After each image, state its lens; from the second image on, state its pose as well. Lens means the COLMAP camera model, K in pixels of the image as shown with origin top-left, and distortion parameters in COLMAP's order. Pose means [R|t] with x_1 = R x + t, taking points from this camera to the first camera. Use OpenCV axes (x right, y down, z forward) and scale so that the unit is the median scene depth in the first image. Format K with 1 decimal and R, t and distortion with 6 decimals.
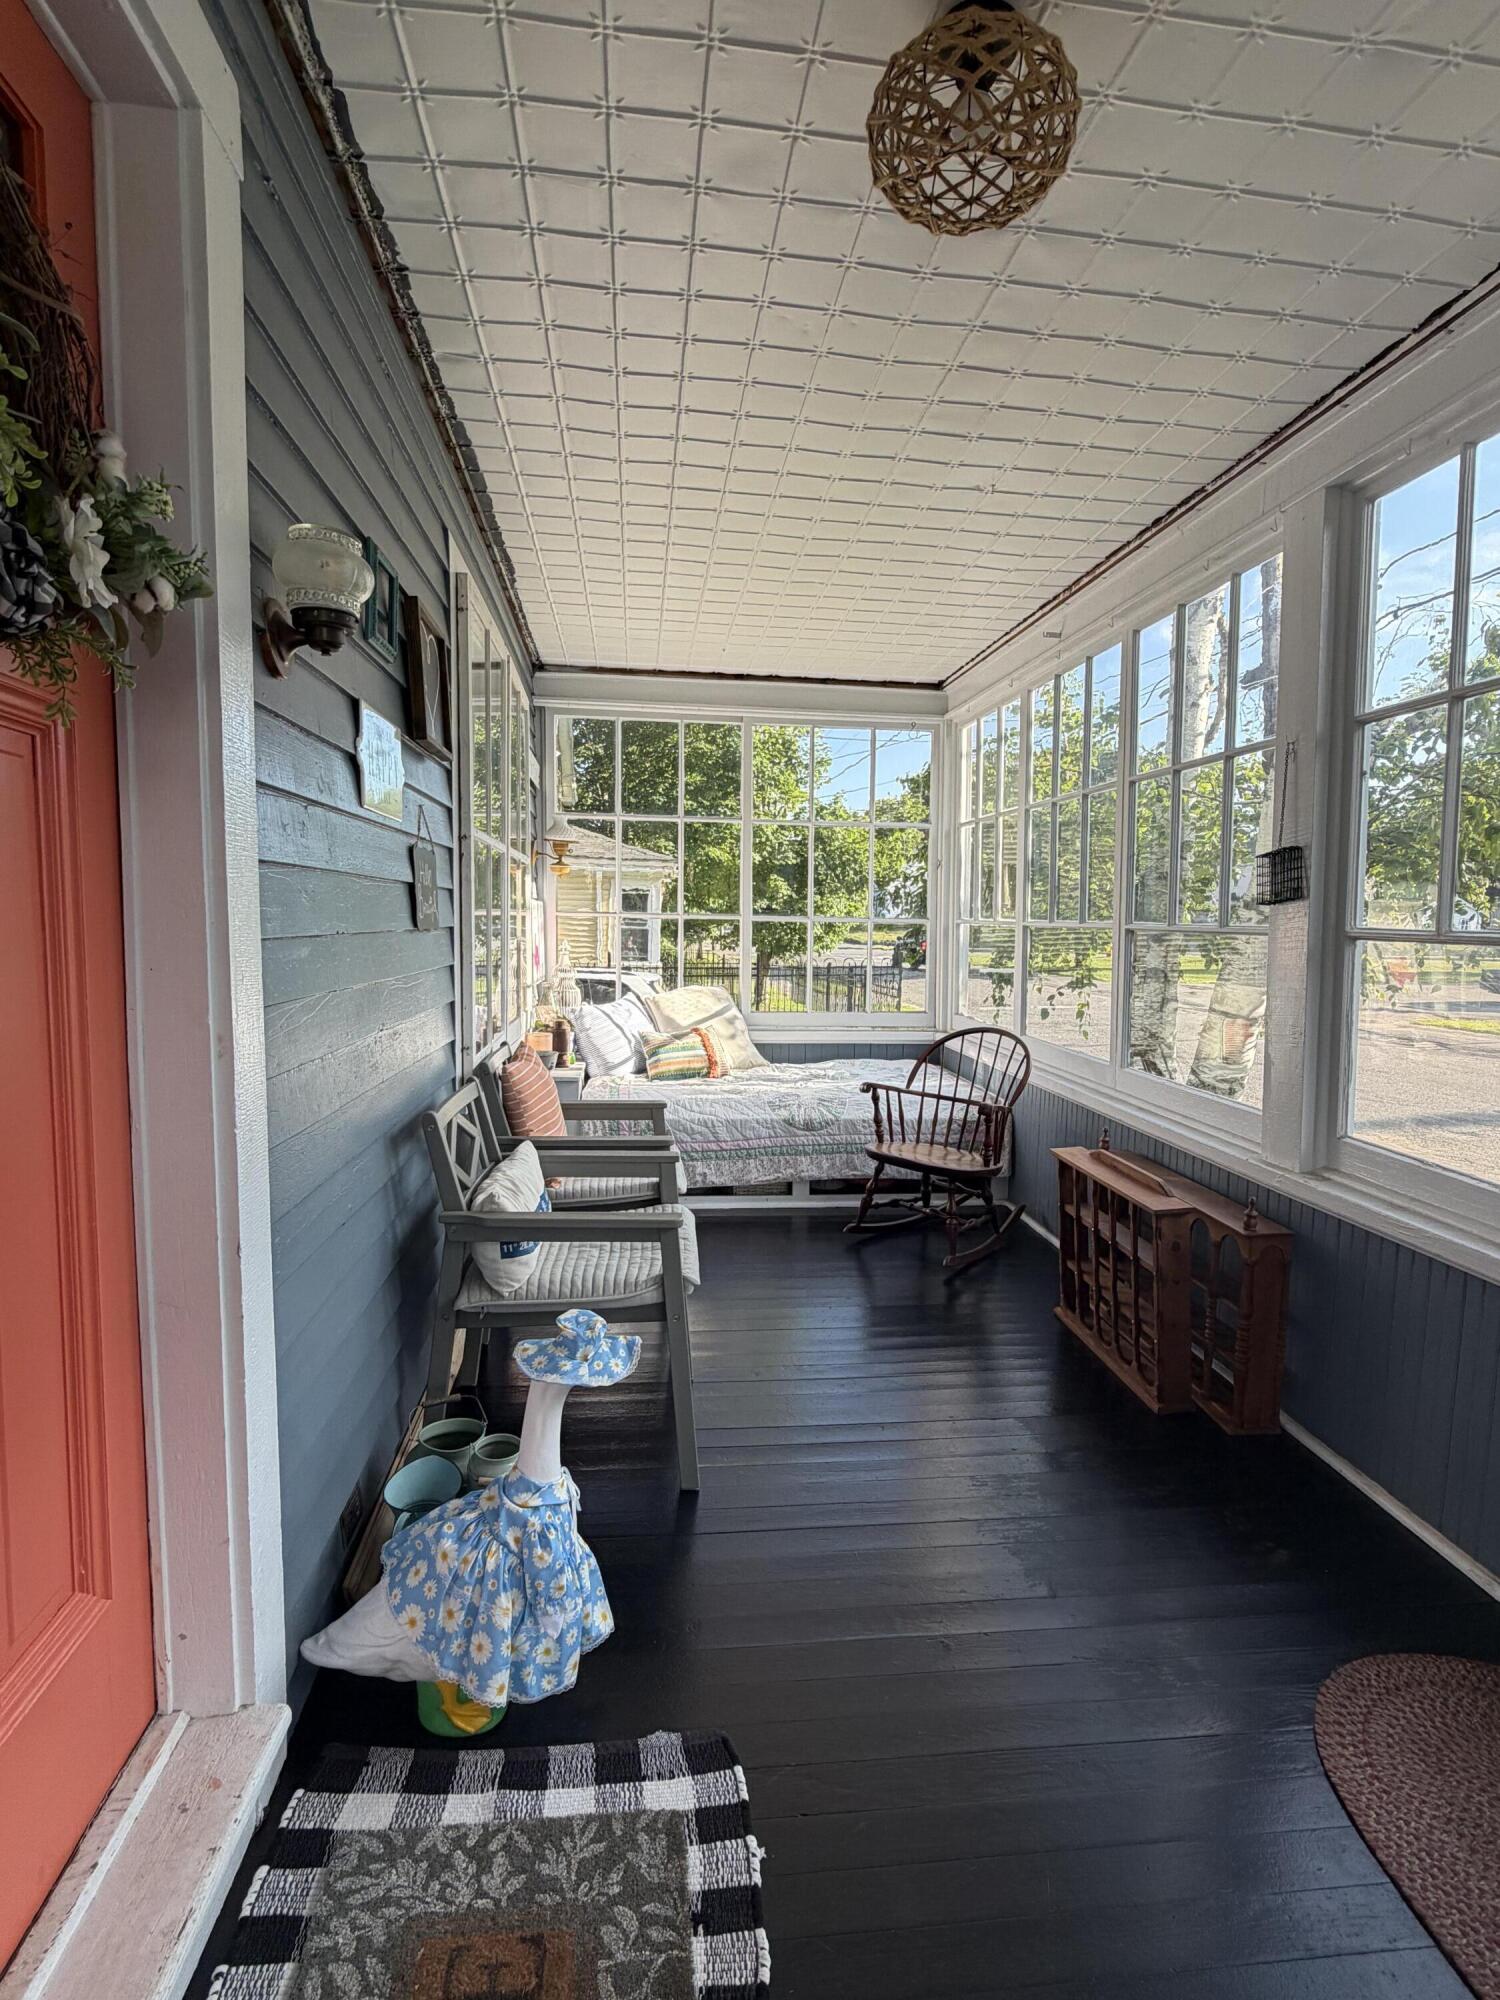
lens RADIAL K [[1003.6, 0, 753.1], [0, 1003.6, 1000.3], [0, 0, 1]] dist [-0.000417, 0.000330]
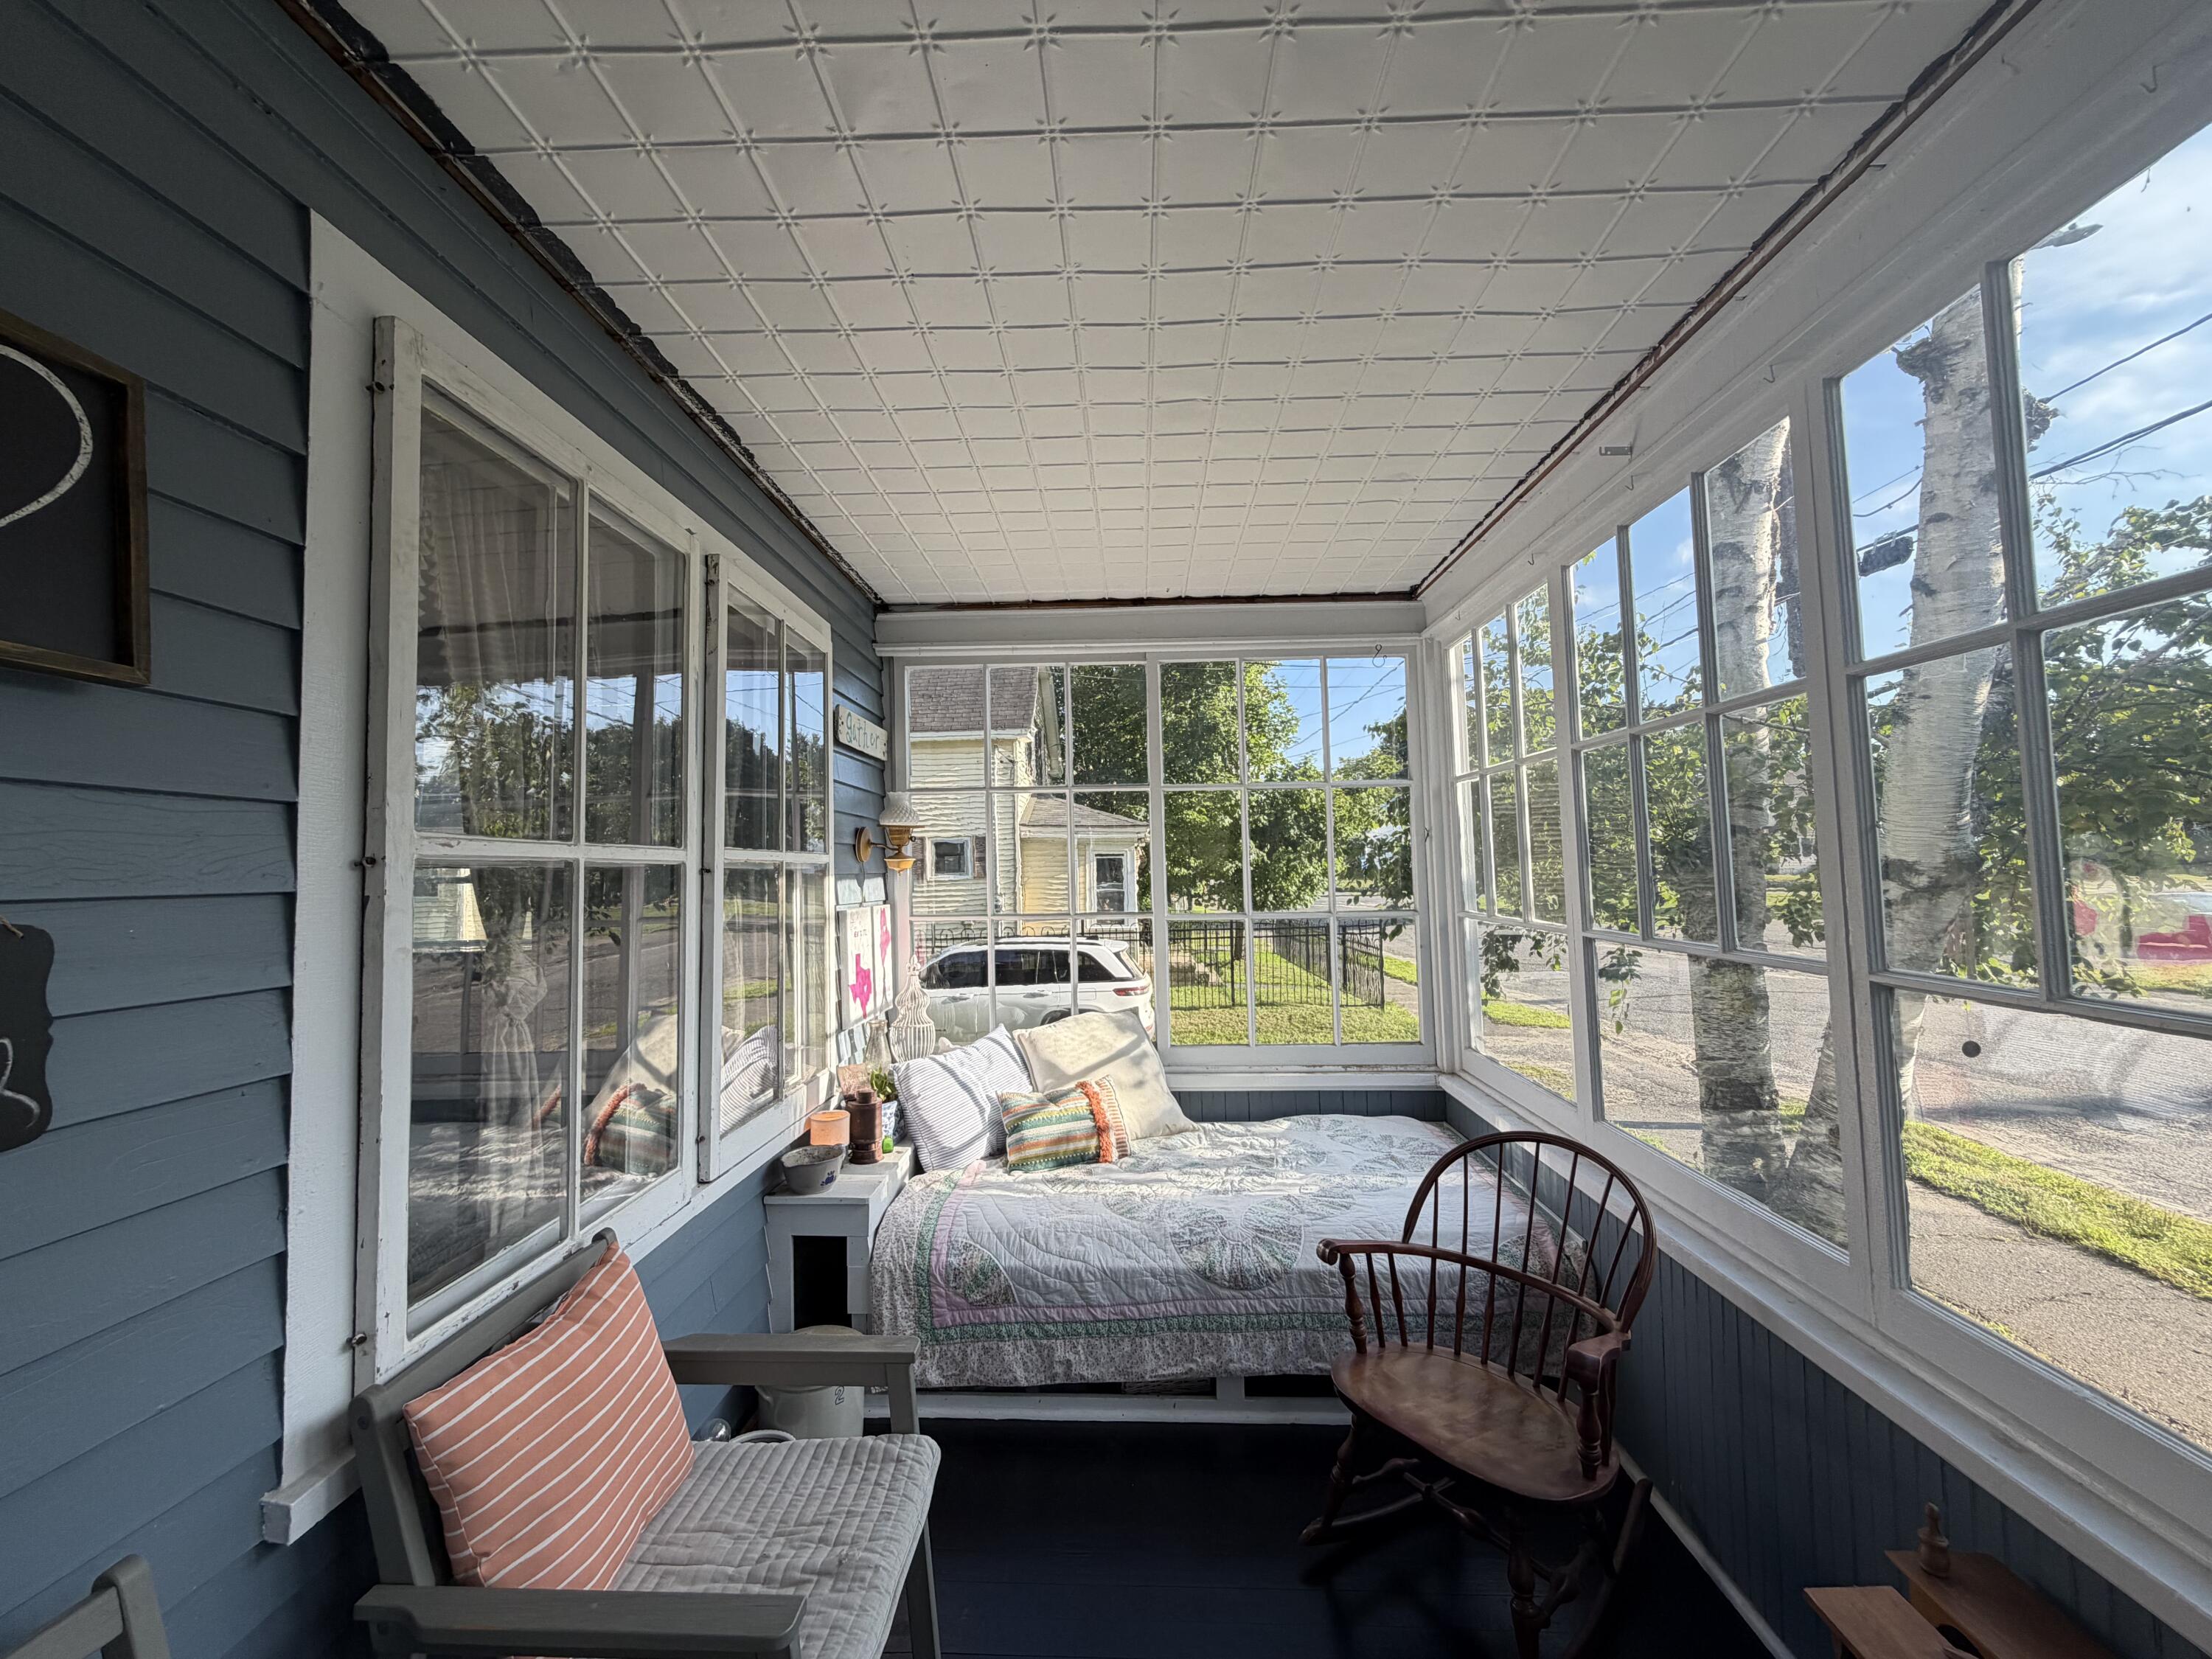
lens RADIAL K [[883.5, 0, 1101.7], [0, 883.5, 826.3], [0, 0, 1]] dist [0.001816, -0.000119]
pose [[0.986988, -0.038785, -0.156047, 0.068590], [0.018030, 0.991047, -0.132289, -0.078790], [0.159781, 0.127754, 0.978851, 0.434164]]
